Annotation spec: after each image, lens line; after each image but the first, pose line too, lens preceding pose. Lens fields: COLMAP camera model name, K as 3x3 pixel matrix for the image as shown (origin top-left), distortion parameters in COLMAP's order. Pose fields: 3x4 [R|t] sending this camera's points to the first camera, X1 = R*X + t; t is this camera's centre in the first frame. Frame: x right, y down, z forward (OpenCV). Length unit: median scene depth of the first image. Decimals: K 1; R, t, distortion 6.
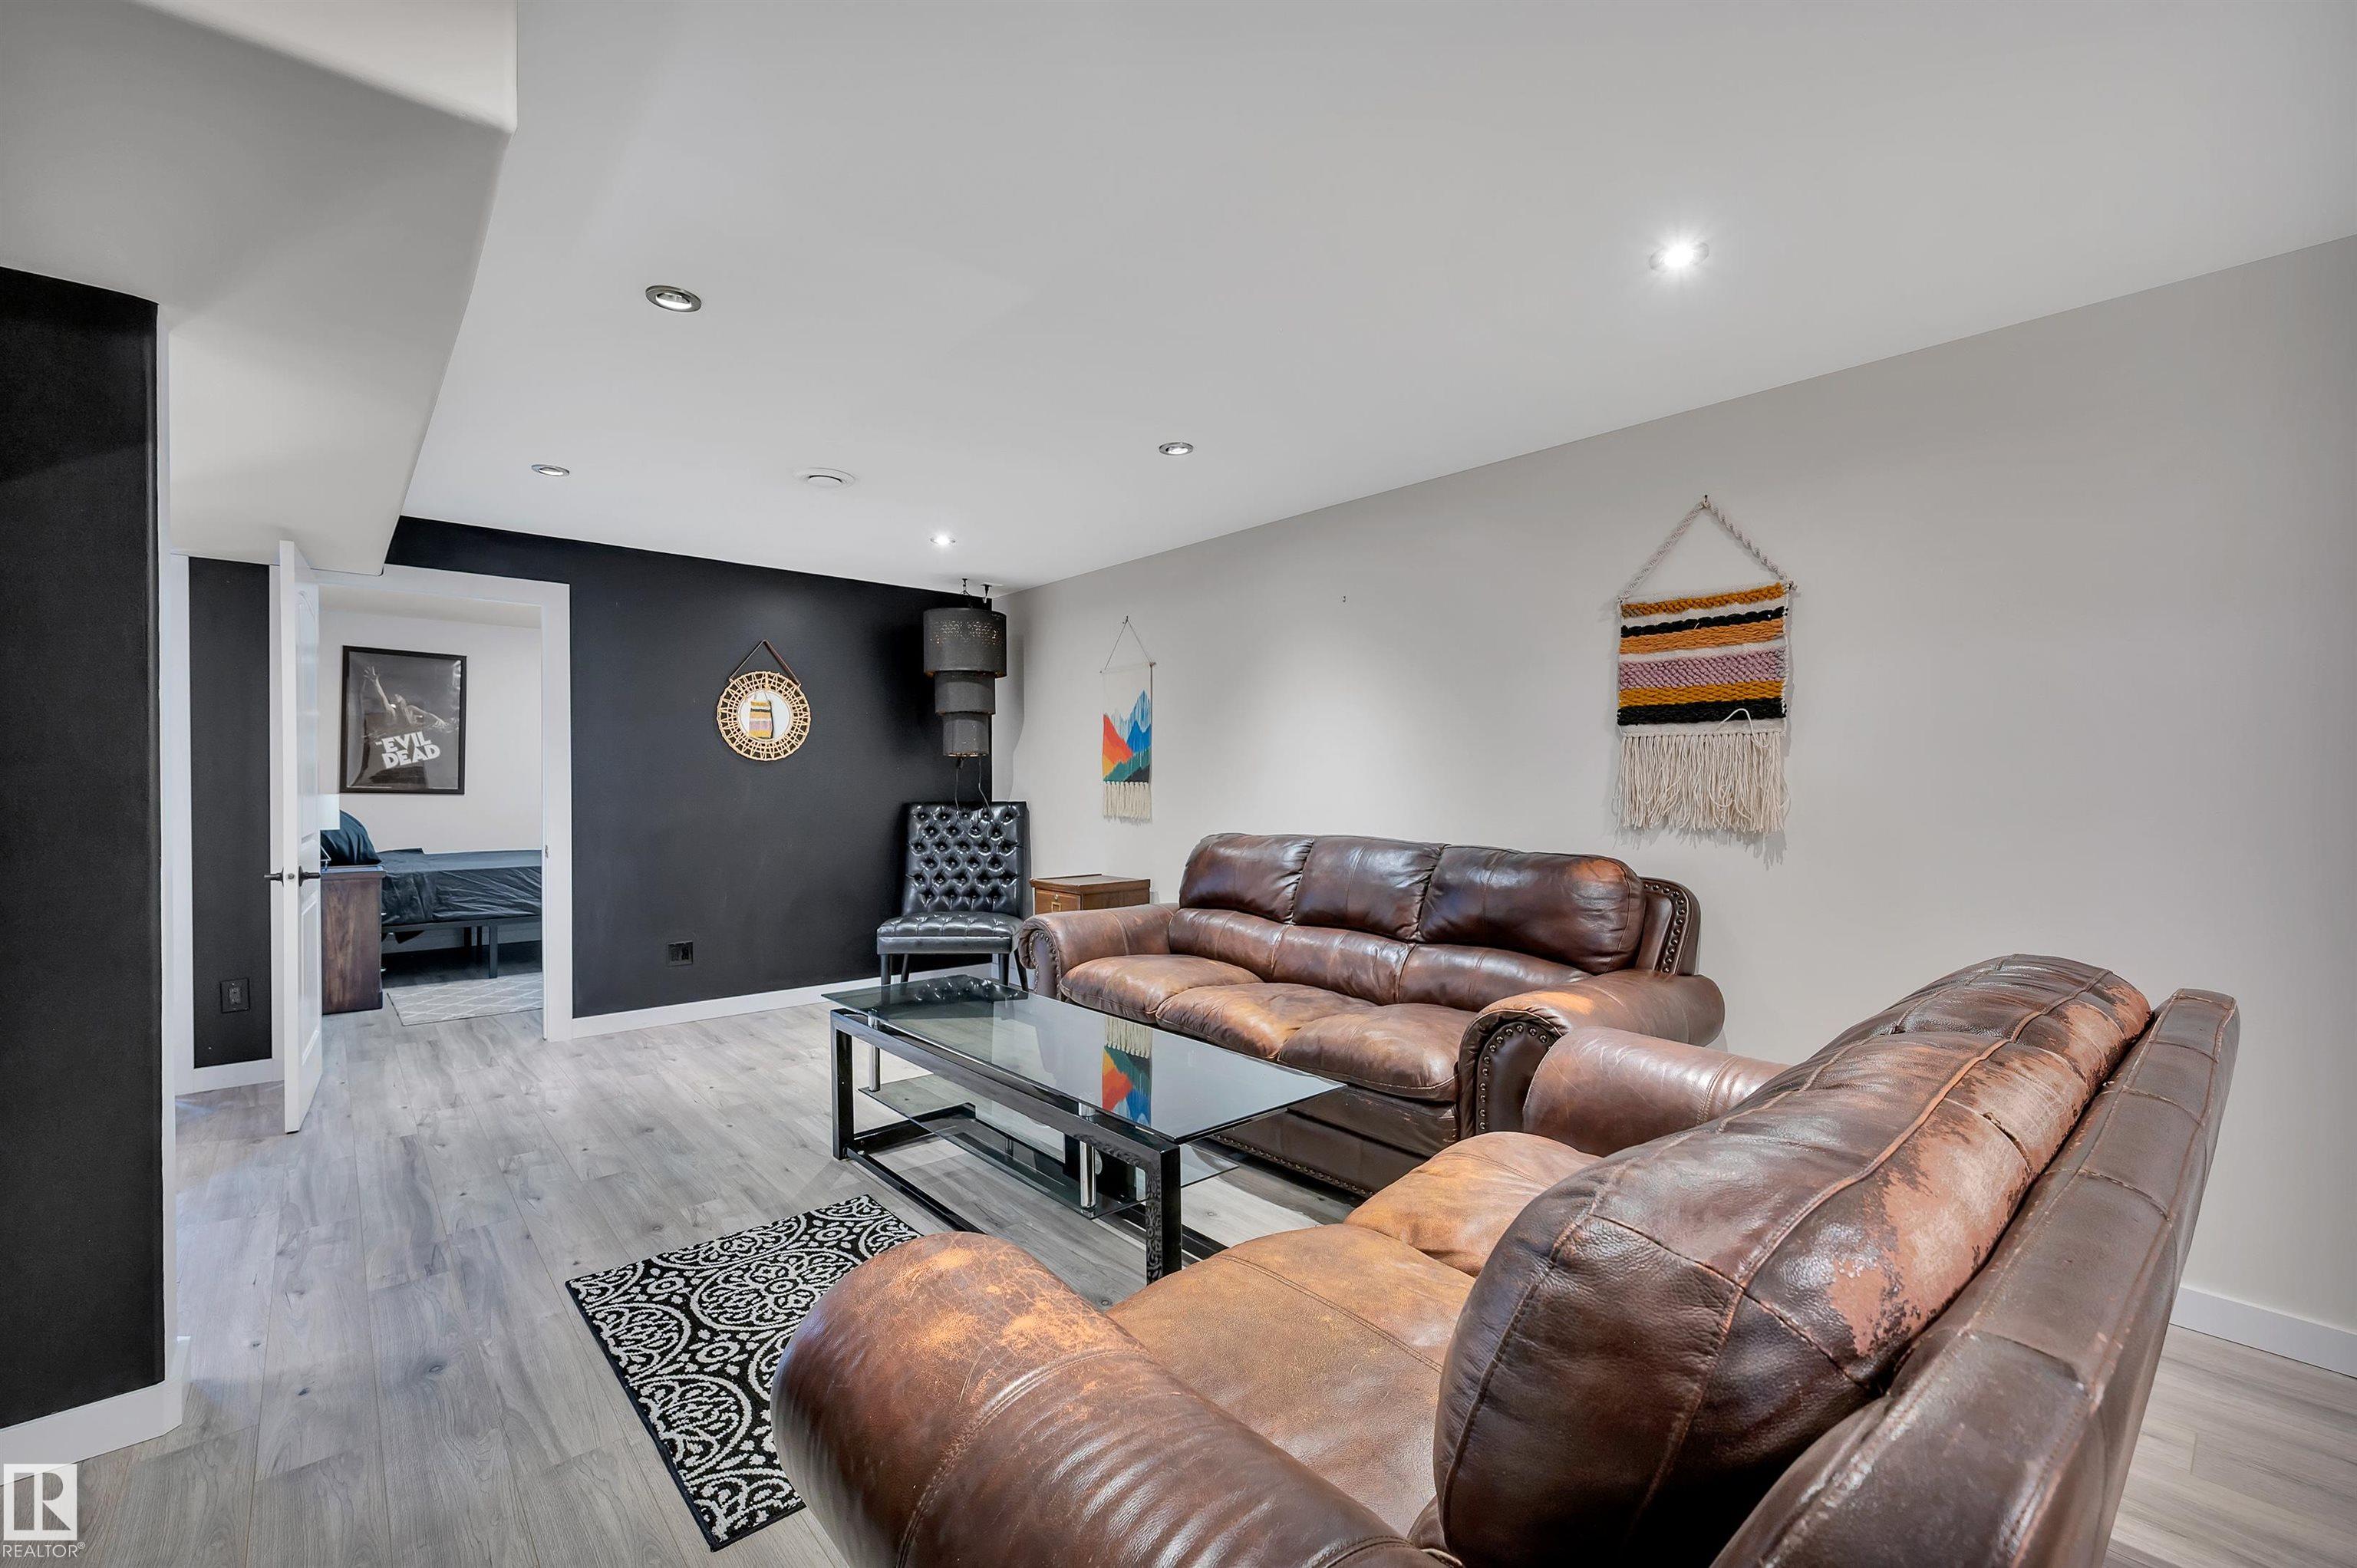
lens RADIAL K [[947.5, 0, 1190.7], [0, 947.5, 785.0], [0, 0, 1]] dist [0.000261, -0.000115]
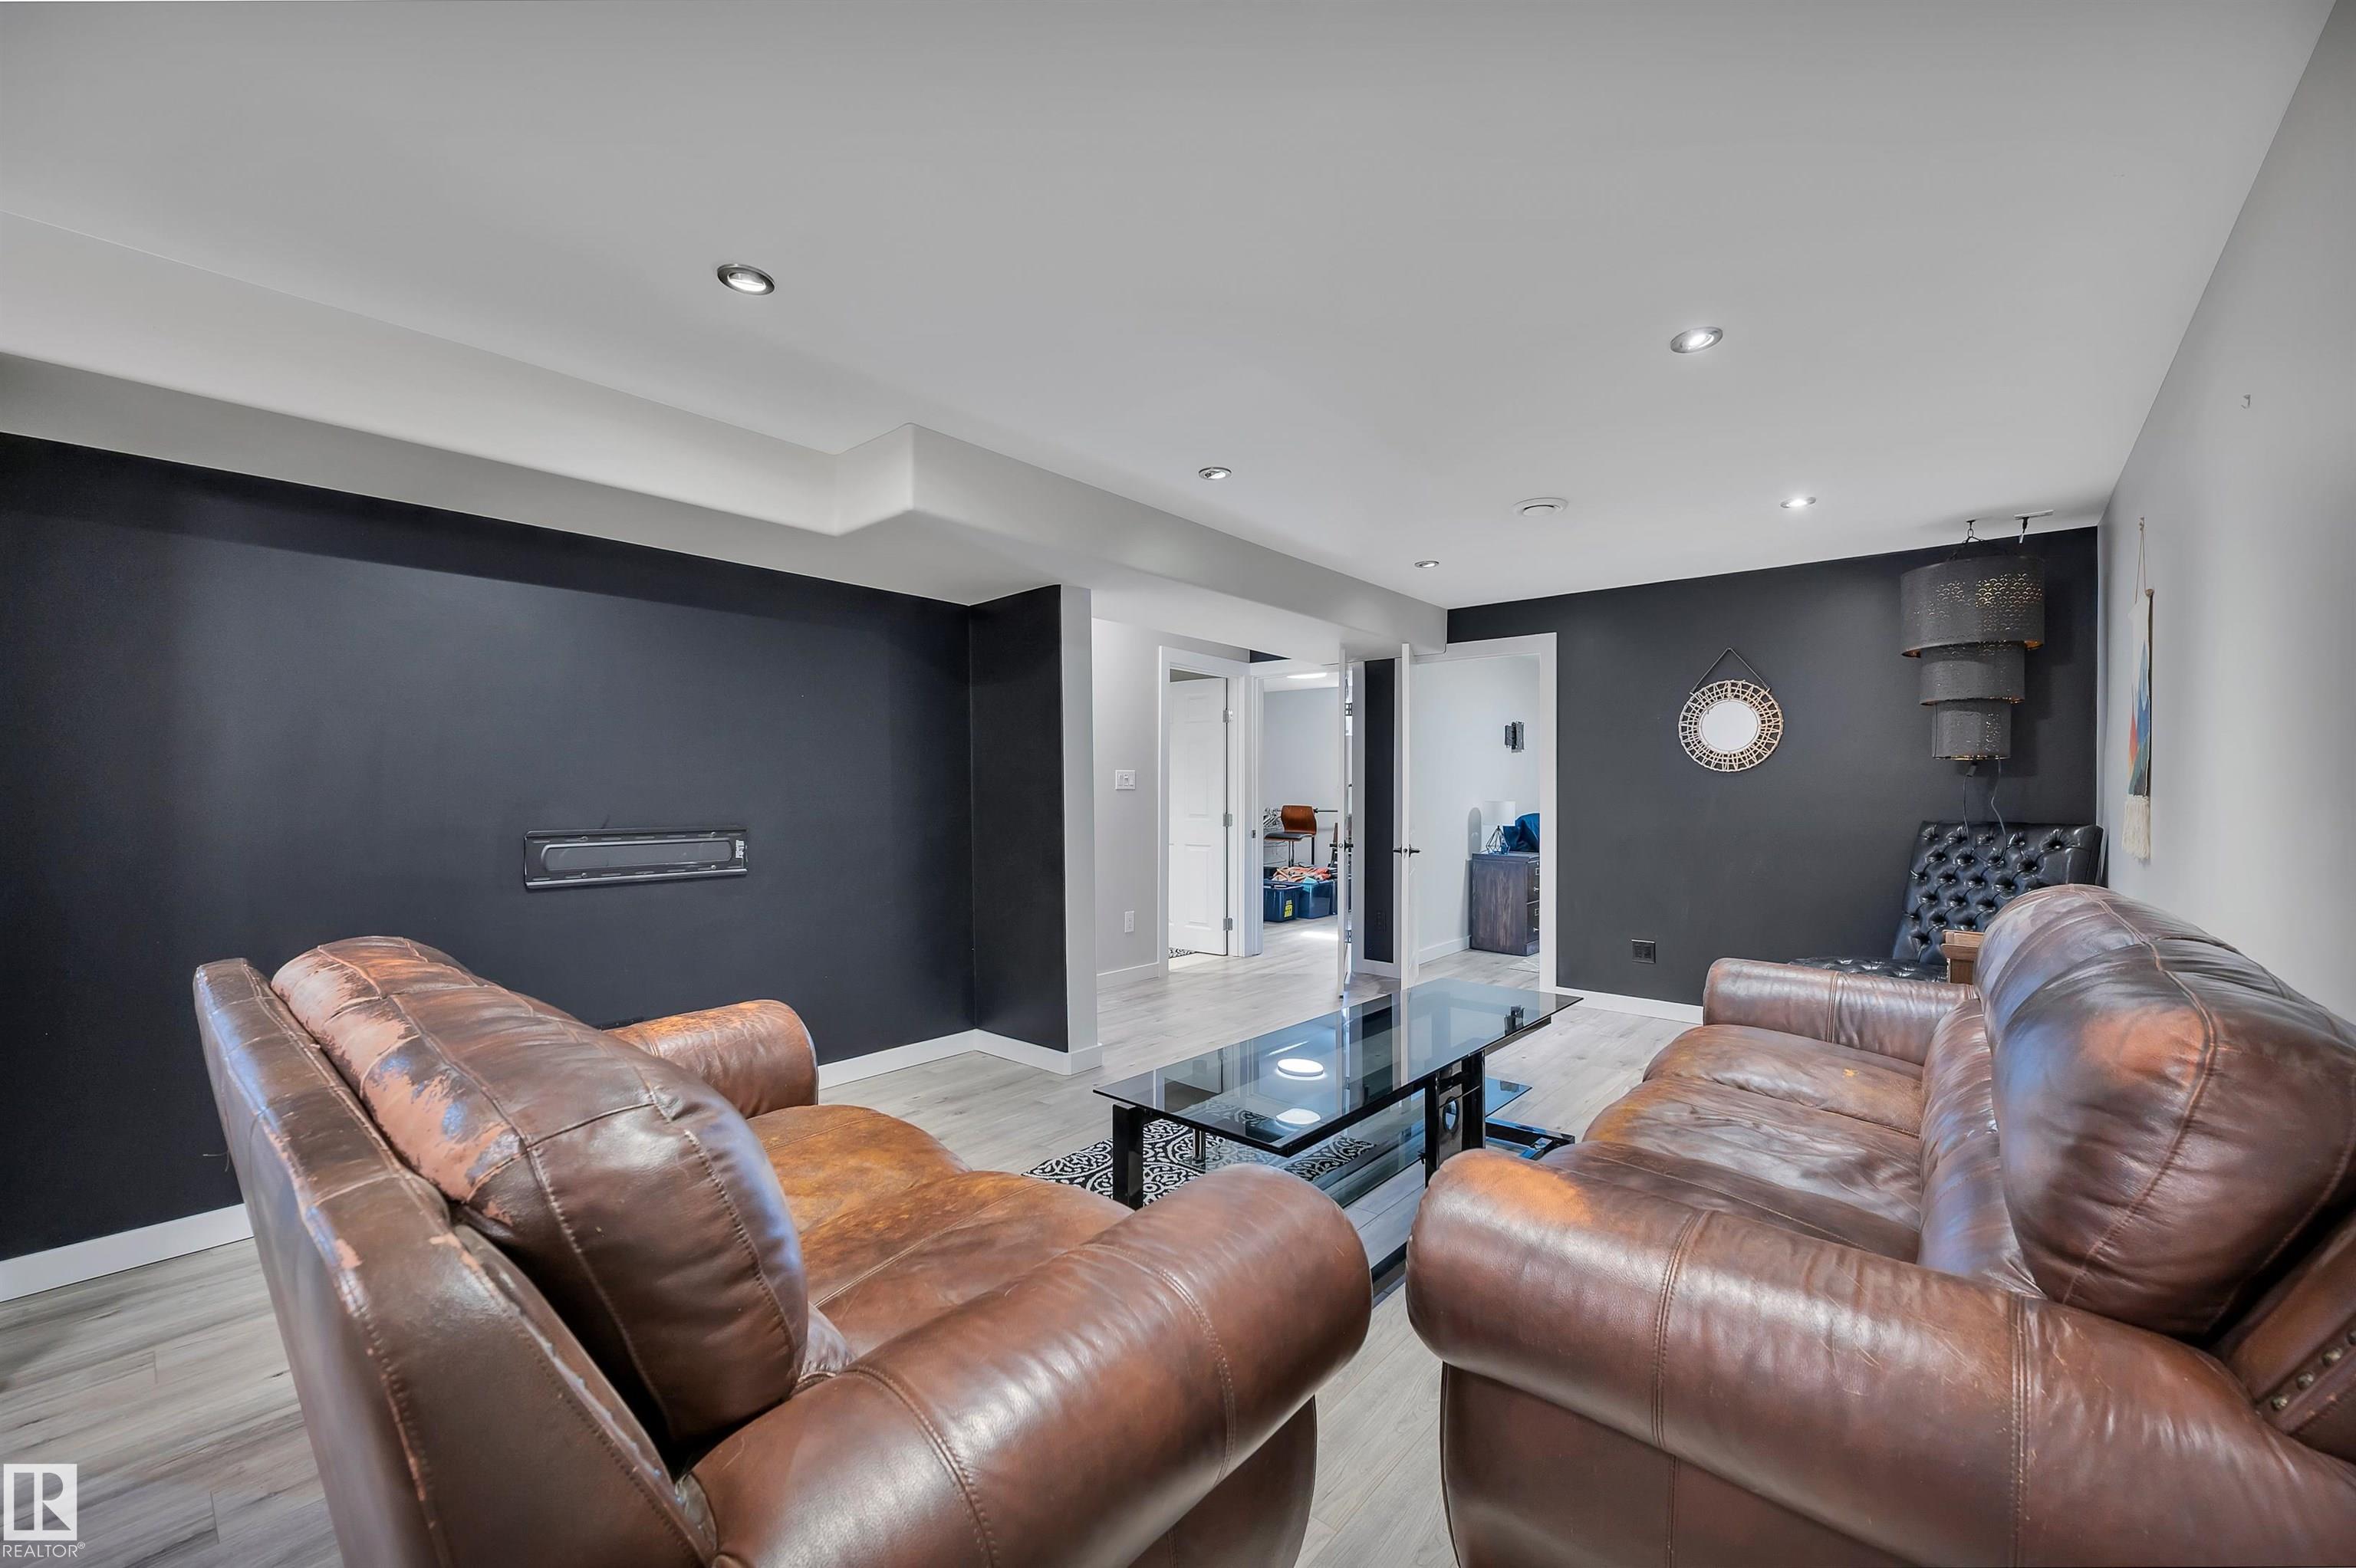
lens RADIAL K [[947.0, 0, 1183.3], [0, 947.0, 776.6], [0, 0, 1]] dist [0.000261, -0.000115]
pose [[0.126835, -0.015258, -0.991807, 0.578927], [-0.008213, 0.999831, -0.016431, -0.000495], [0.991890, 0.010229, 0.126688, 0.424204]]
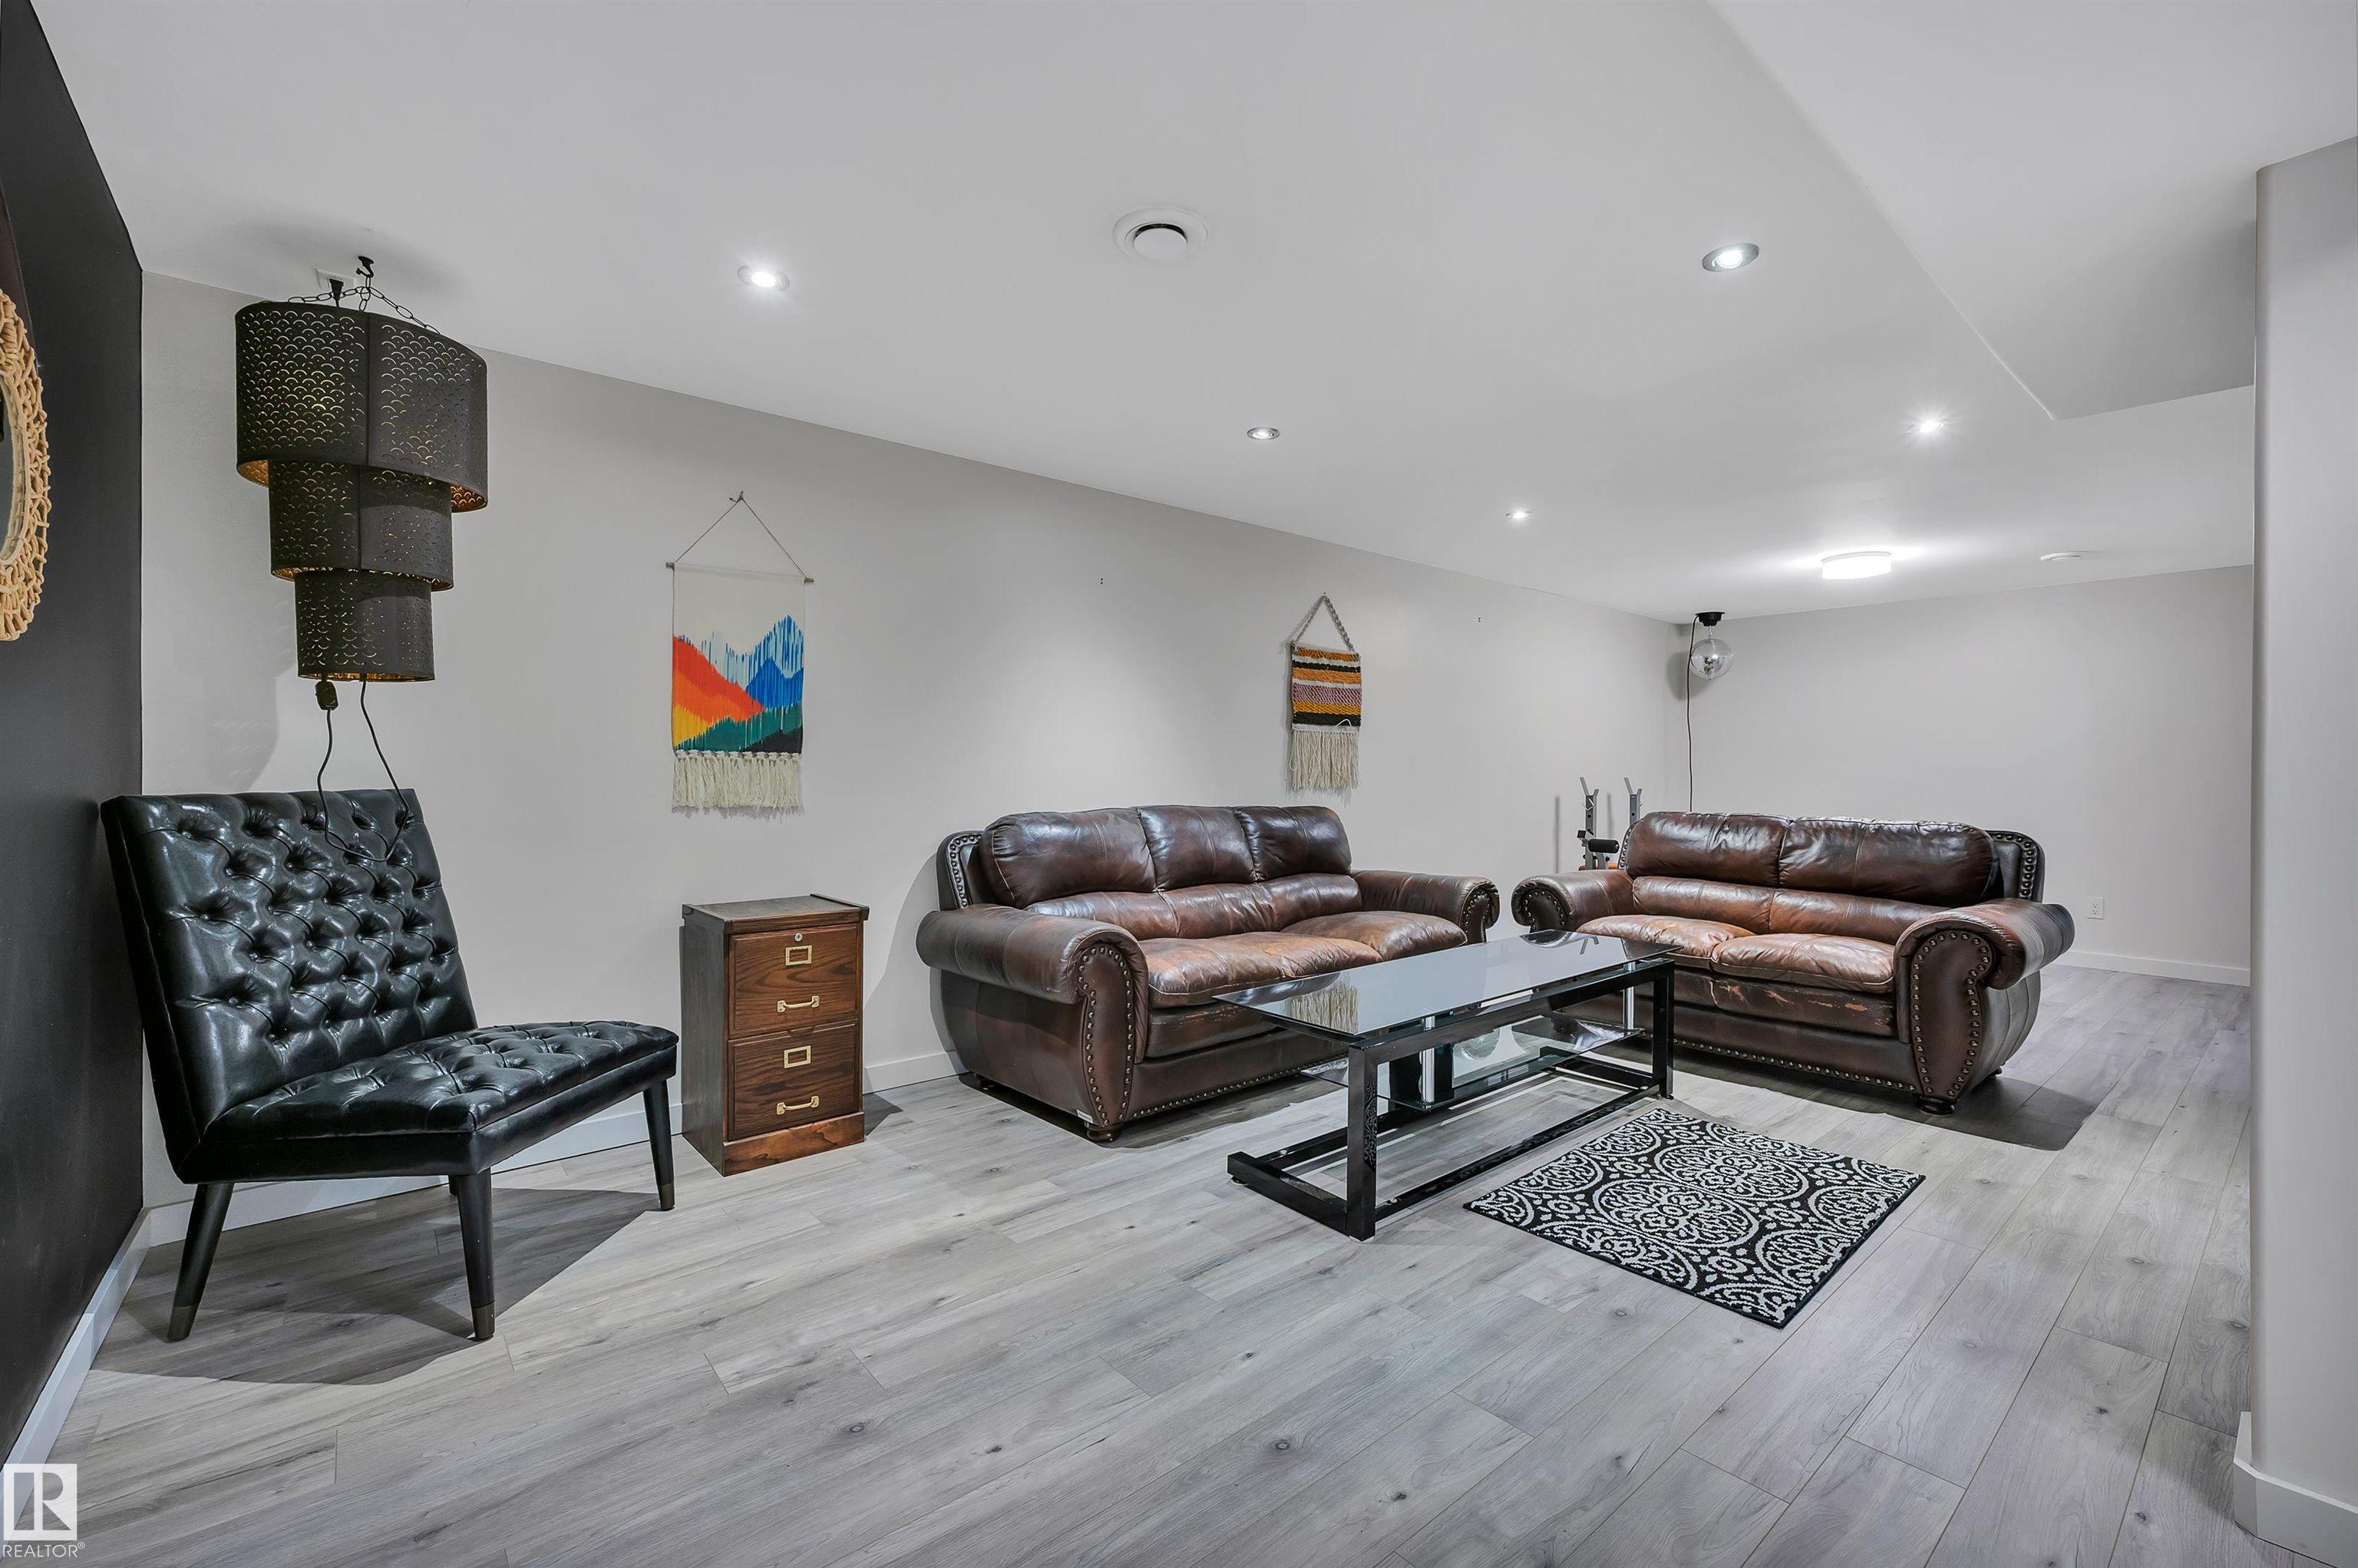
lens RADIAL K [[947.9, 0, 1195.2], [0, 947.9, 781.2], [0, 0, 1]] dist [0.000261, -0.000115]
pose [[0.058028, -0.007206, 0.998289, -0.896097], [0.002232, 0.999972, 0.007089, 0.017057], [-0.998312, 0.001816, 0.058042, 0.861097]]
